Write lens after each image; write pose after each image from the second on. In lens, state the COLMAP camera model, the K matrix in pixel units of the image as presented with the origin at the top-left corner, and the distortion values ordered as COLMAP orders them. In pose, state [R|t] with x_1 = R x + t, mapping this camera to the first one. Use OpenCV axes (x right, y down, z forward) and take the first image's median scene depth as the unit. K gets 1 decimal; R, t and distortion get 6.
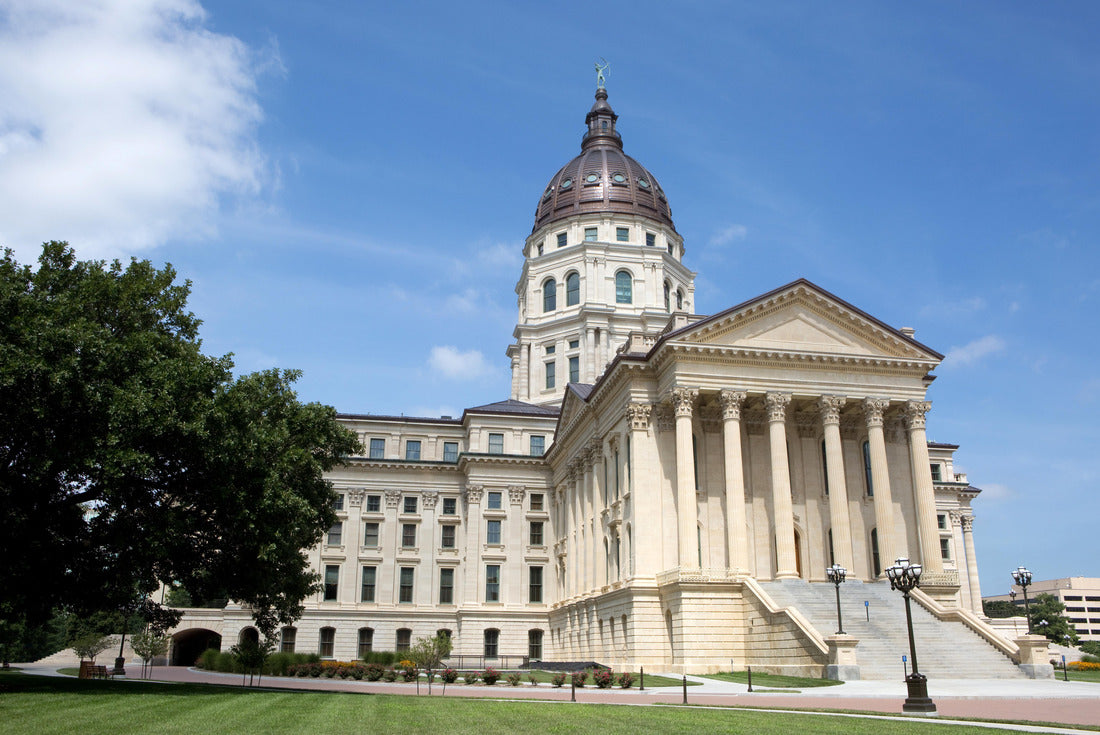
lens RADIAL K [[861.9, 0, 550.0], [0, 861.9, 408.3], [0, 0, 1]] dist [-0.027002, 0.002121]
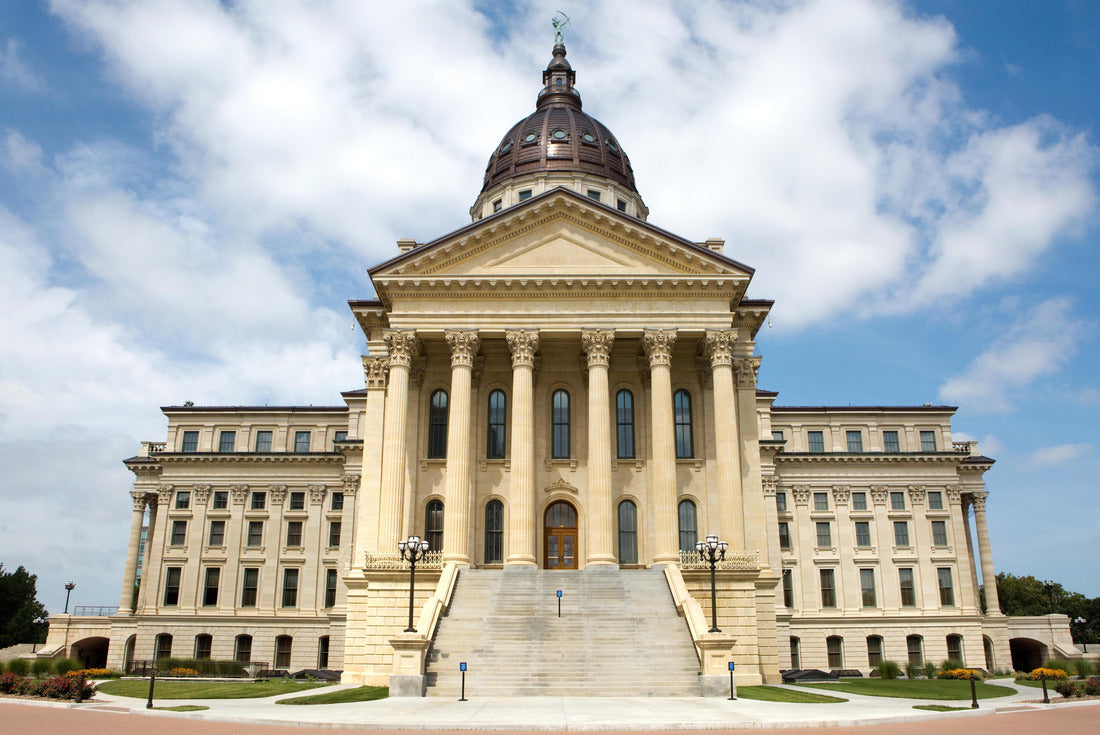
lens RADIAL K [[861.9, 0, 550.0], [0, 861.9, 408.3], [0, 0, 1]] dist [-0.027002, 0.002121]
pose [[0.981732, -0.055908, -0.181868, 0.285094], [0.053495, 0.998403, -0.018152, 0.046026], [0.182592, 0.008091, 0.983155, 0.149655]]
